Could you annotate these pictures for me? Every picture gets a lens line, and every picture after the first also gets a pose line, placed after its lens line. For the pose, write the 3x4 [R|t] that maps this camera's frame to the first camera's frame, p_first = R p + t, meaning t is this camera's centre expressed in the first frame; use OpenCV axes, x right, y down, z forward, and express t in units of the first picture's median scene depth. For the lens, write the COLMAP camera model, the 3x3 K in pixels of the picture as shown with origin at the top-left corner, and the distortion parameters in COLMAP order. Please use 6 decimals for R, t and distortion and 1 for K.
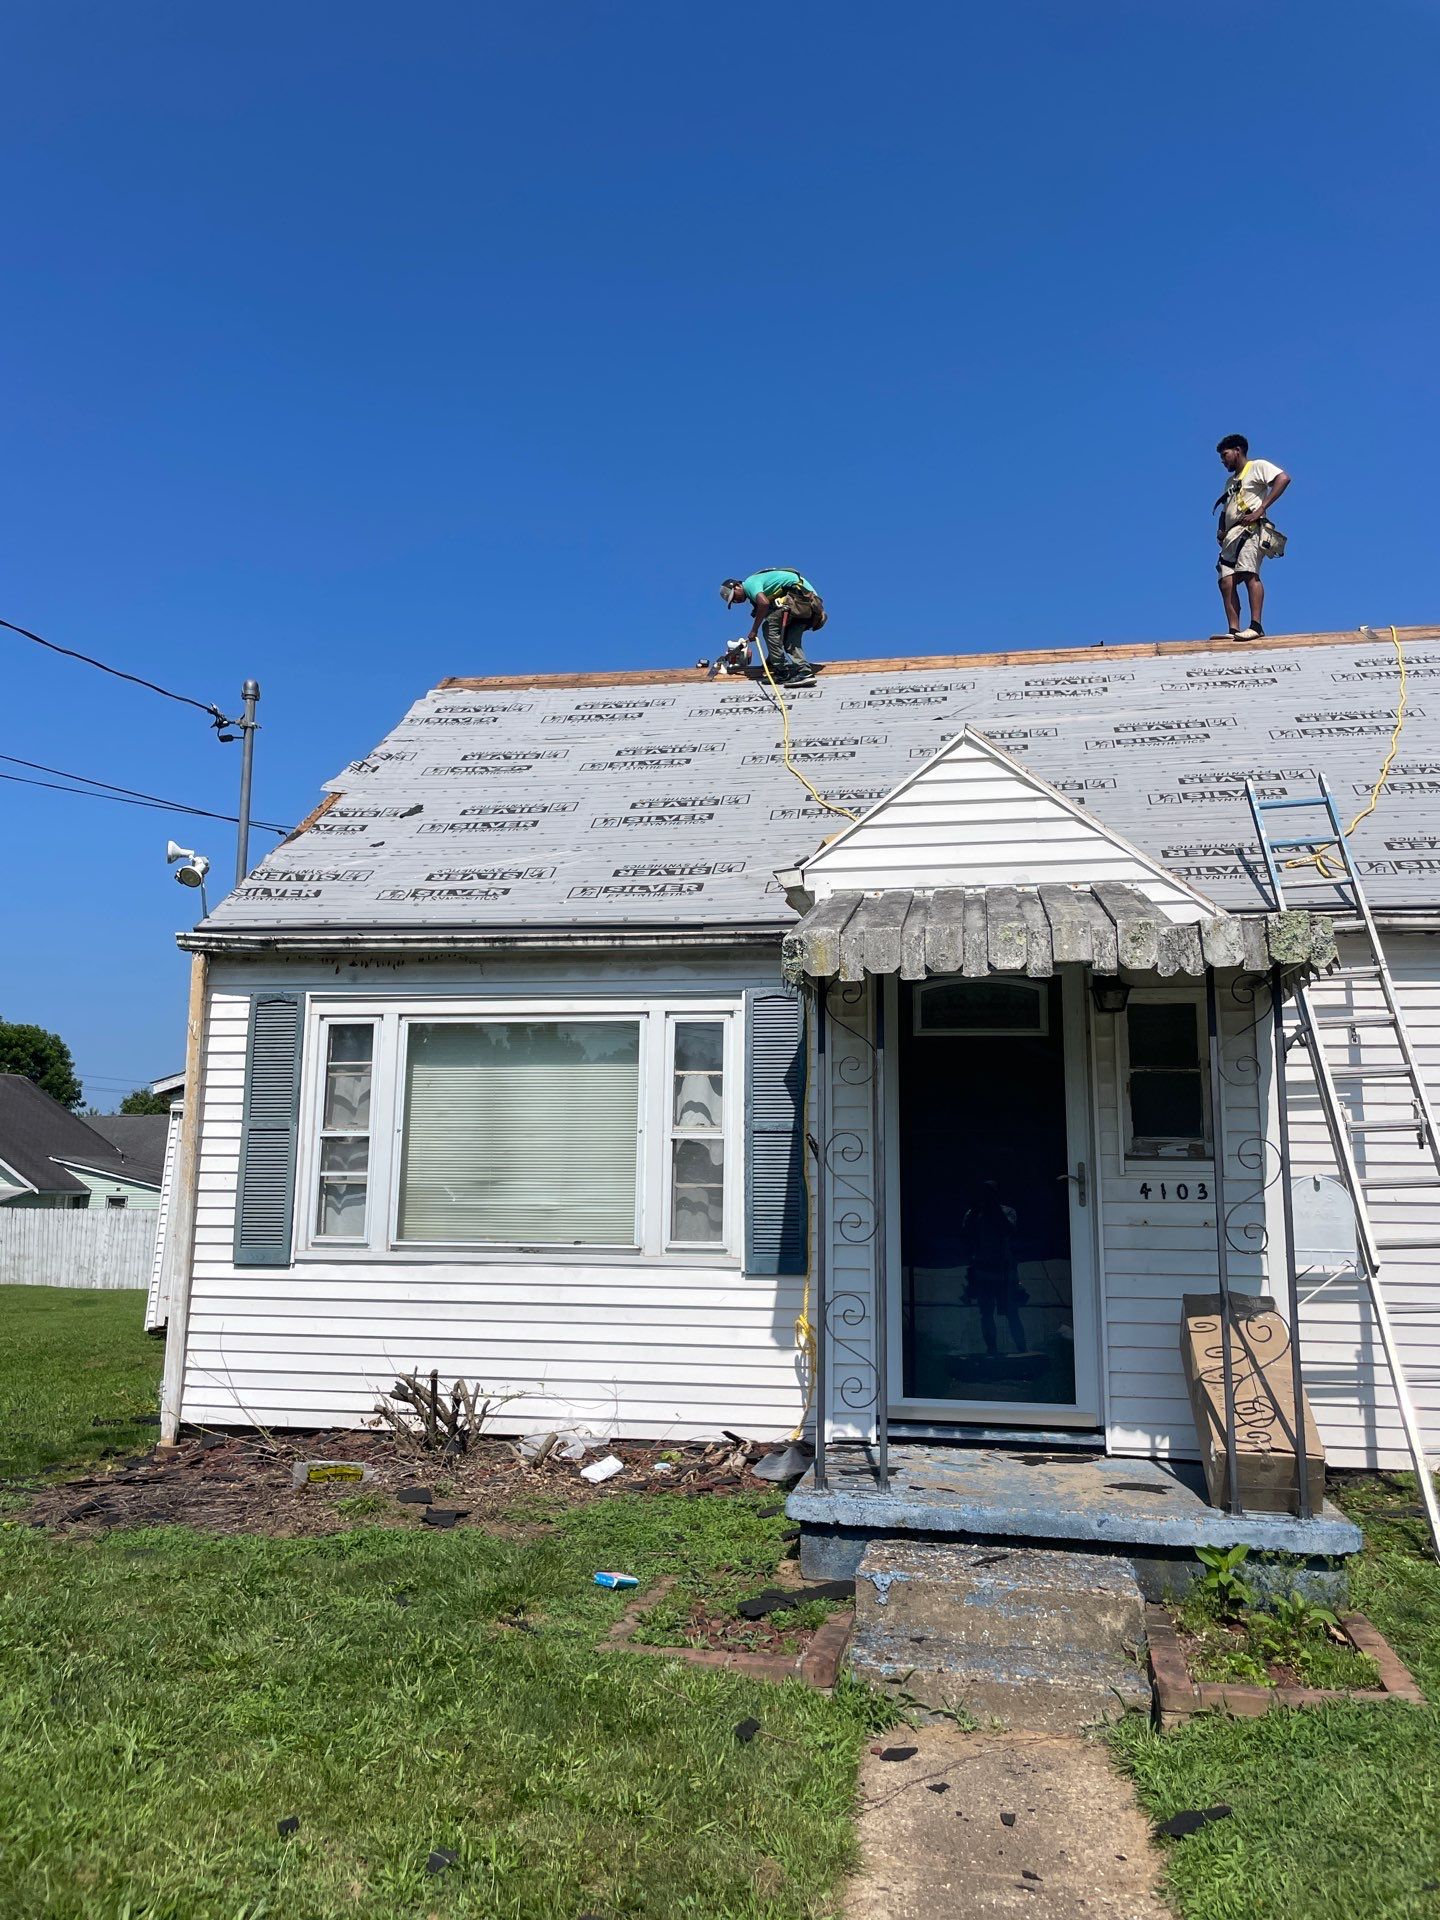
lens RADIAL K [[1465.9, 0, 732.1], [0, 1465.9, 941.0], [0, 0, 1]] dist [0.094477, -0.129991]
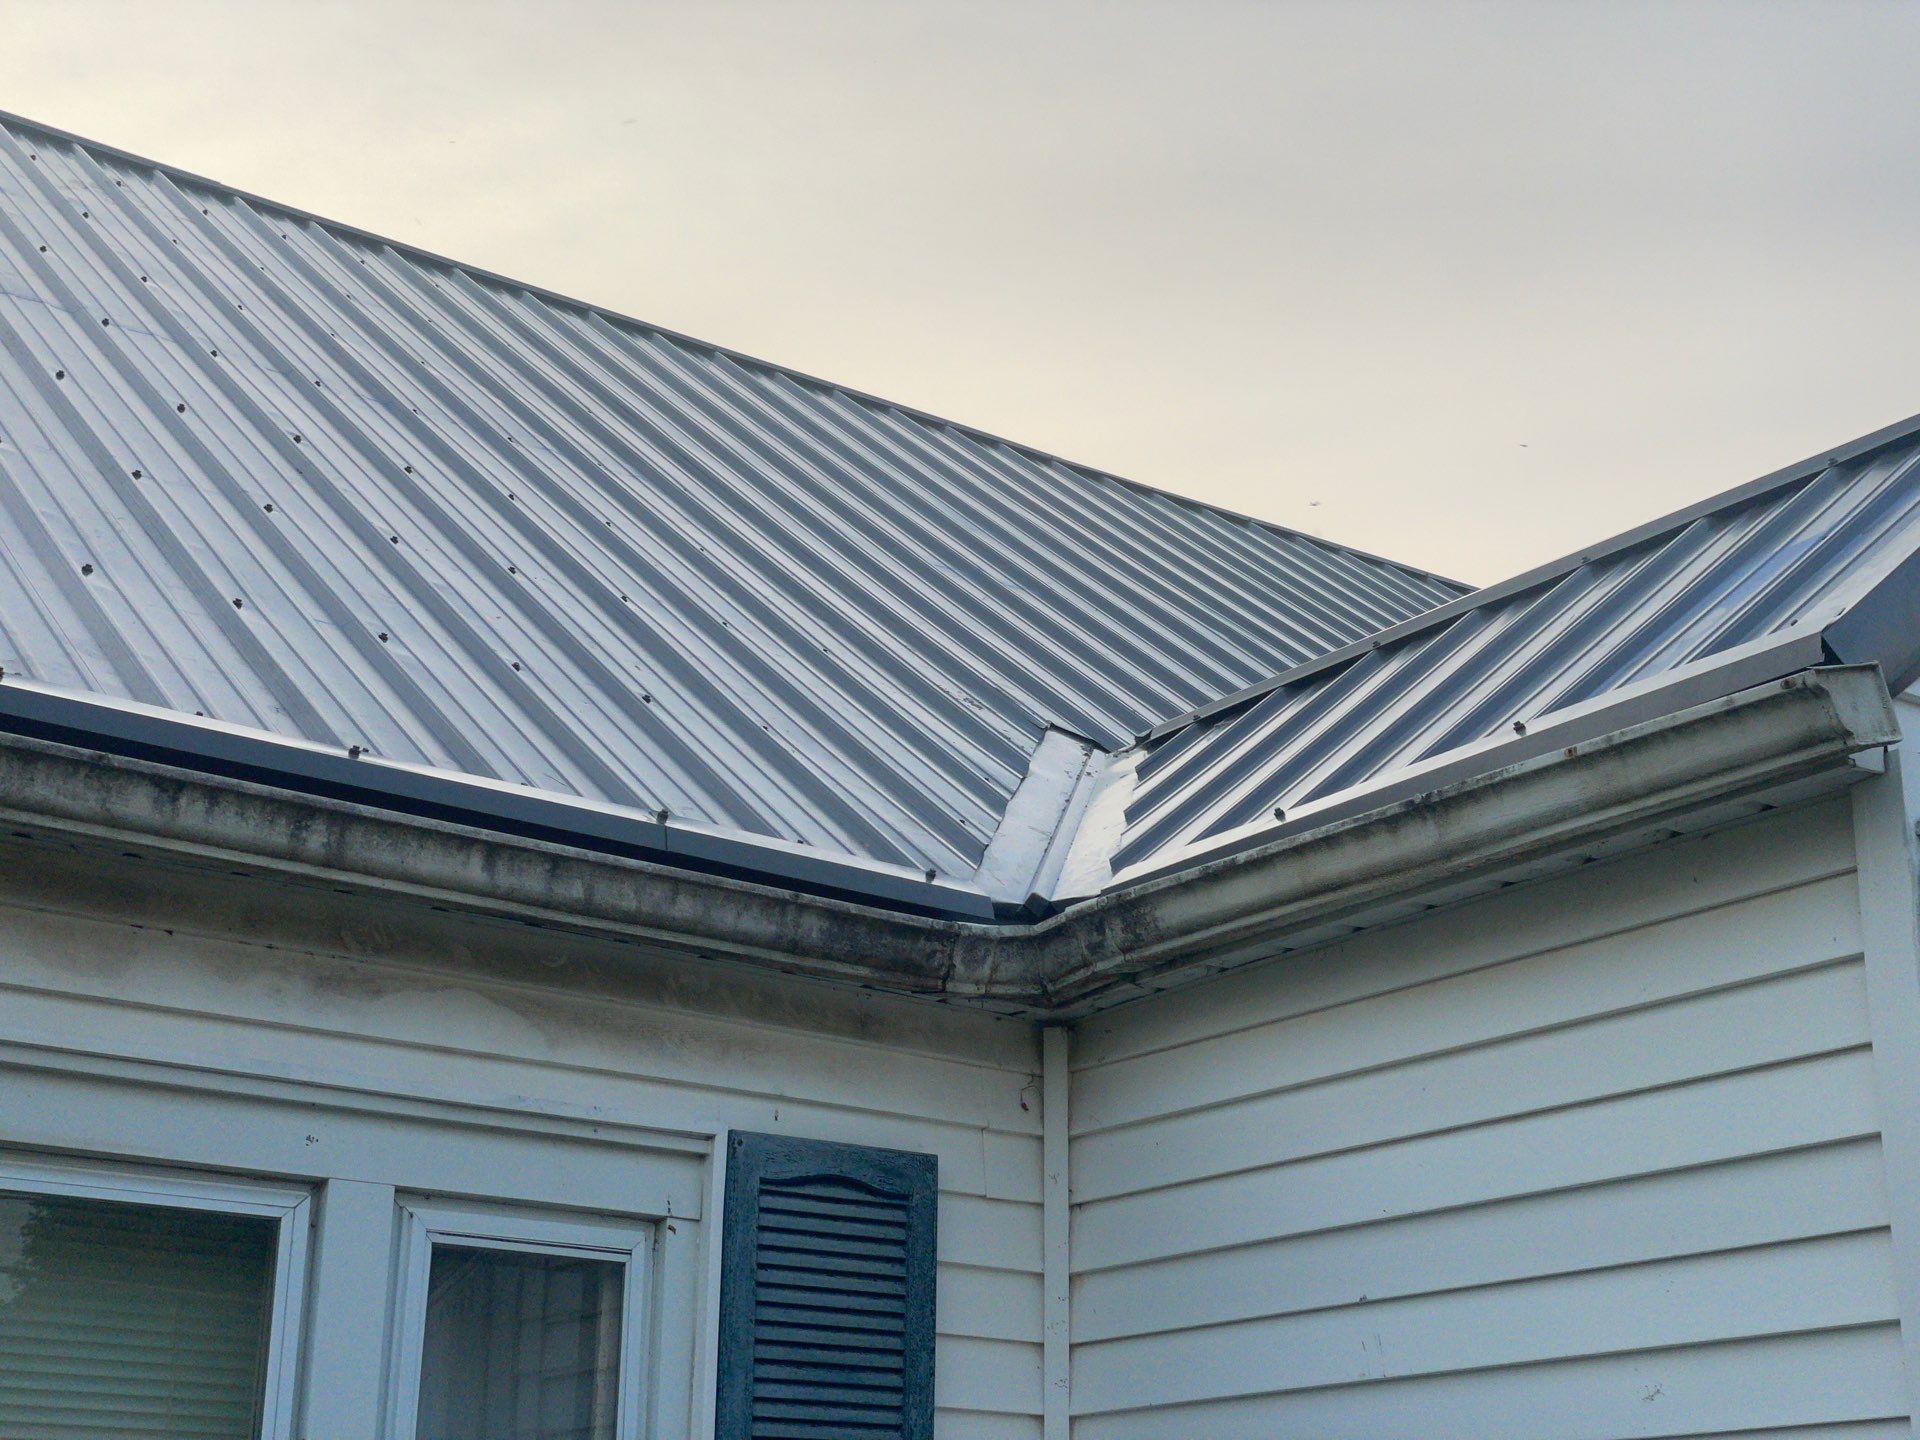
lens RADIAL K [[2890.6, 0, 965.5], [0, 2890.6, 712.2], [0, 0, 1]] dist [0.116842, 0.000000]
pose [[0.681817, 0.230548, 0.694243, -0.383311], [-0.120041, 0.971435, -0.204708, 0.071990], [-0.721607, 0.056236, 0.690016, 0.781818]]
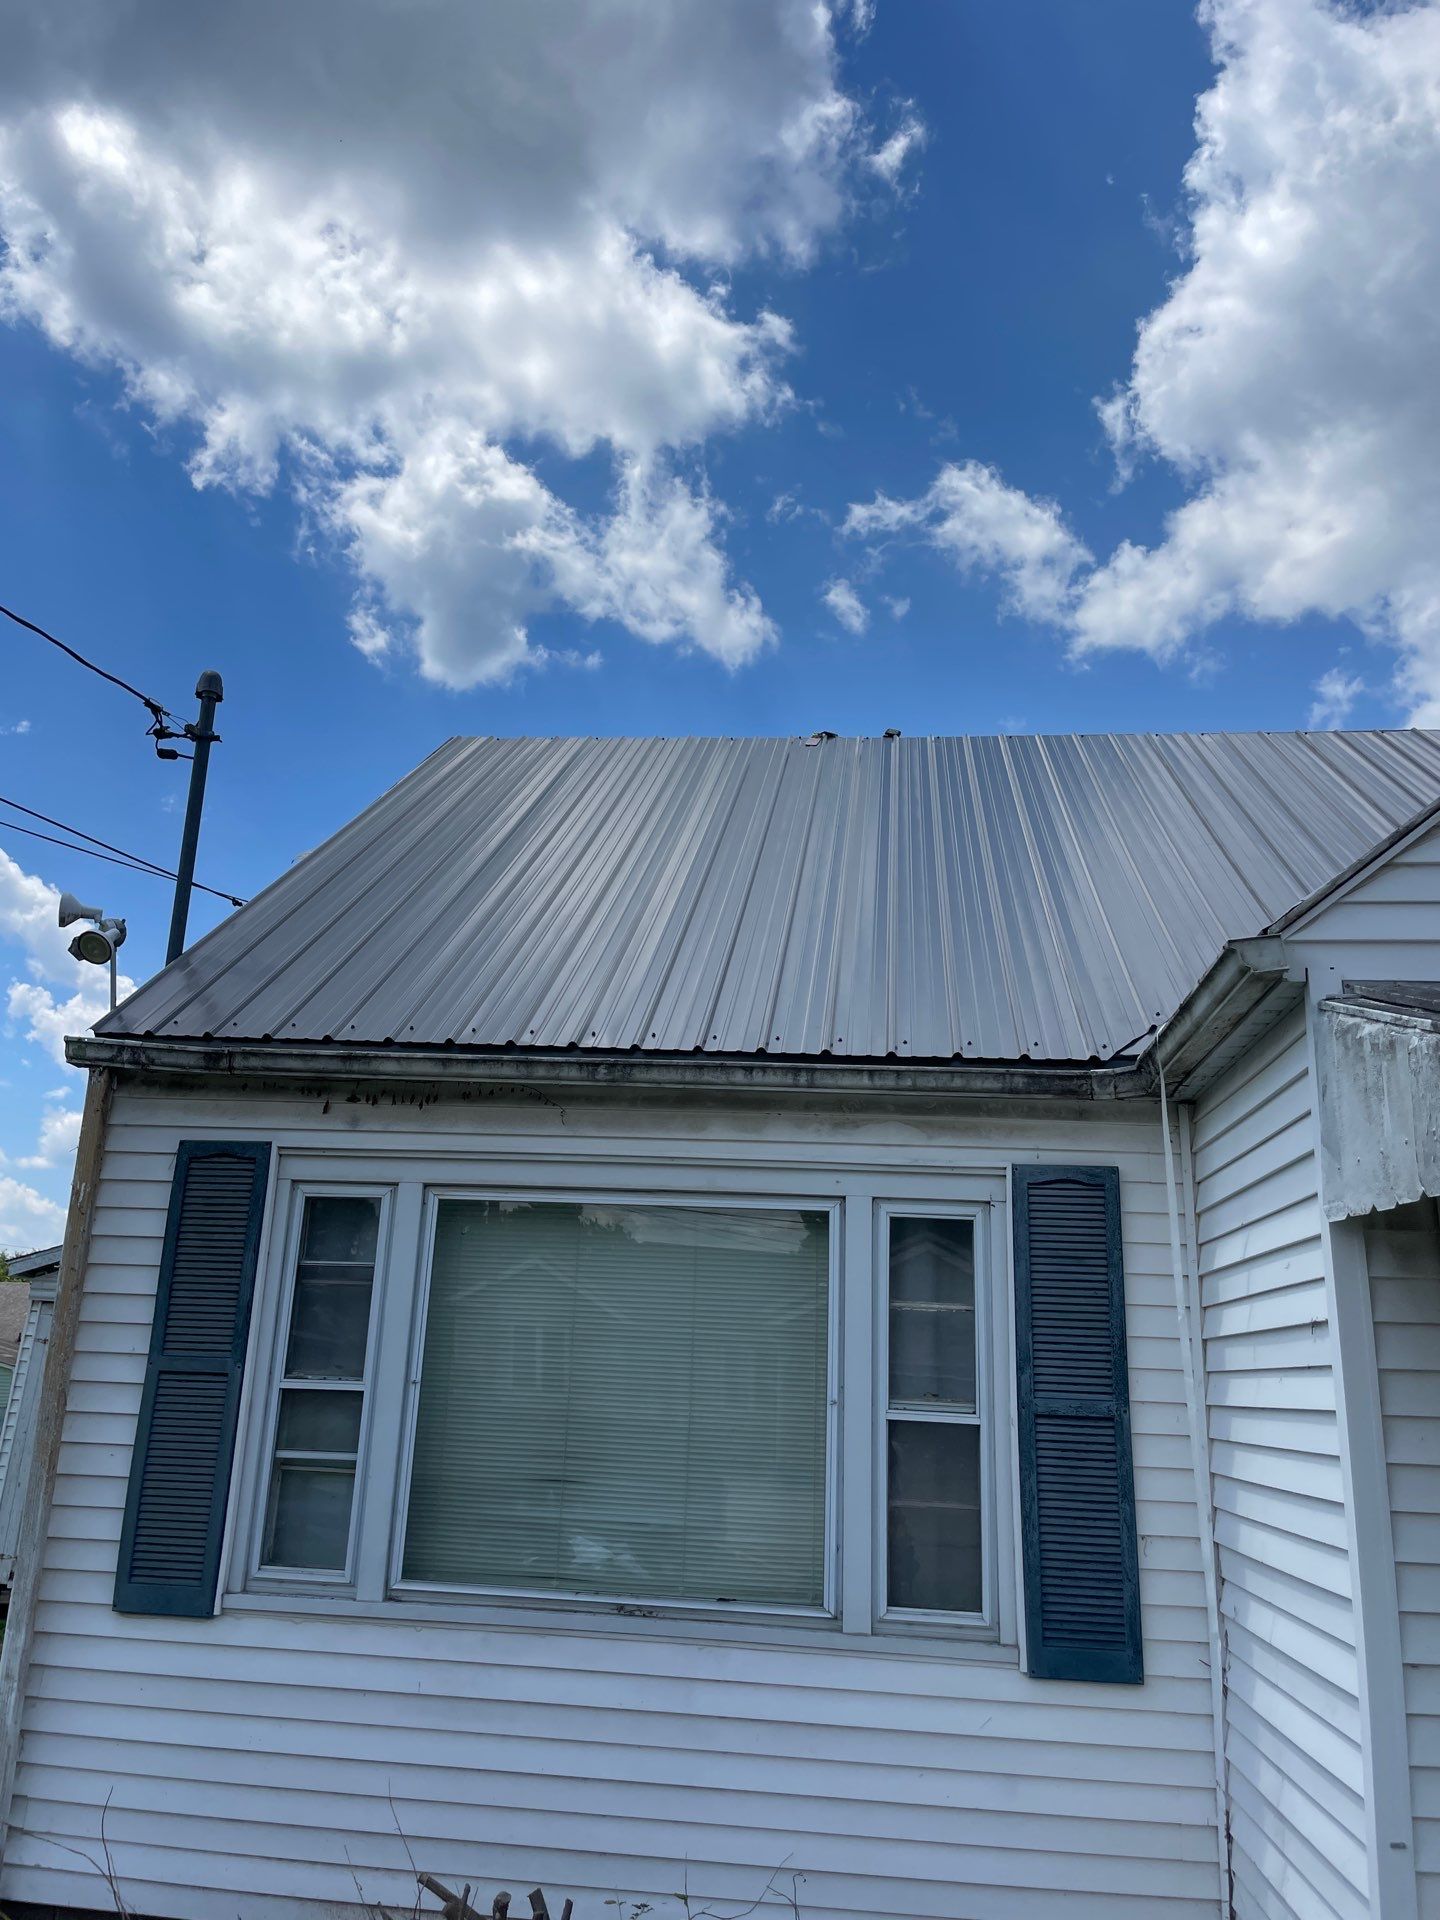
lens RADIAL K [[1465.9, 0, 687.0], [0, 1465.9, 937.3], [0, 0, 1]] dist [0.094477, -0.129991]
pose [[0.997902, 0.046808, 0.044735, -0.191551], [-0.041085, 0.991772, -0.121244, 0.022915], [-0.050042, 0.119152, 0.991614, 0.480967]]
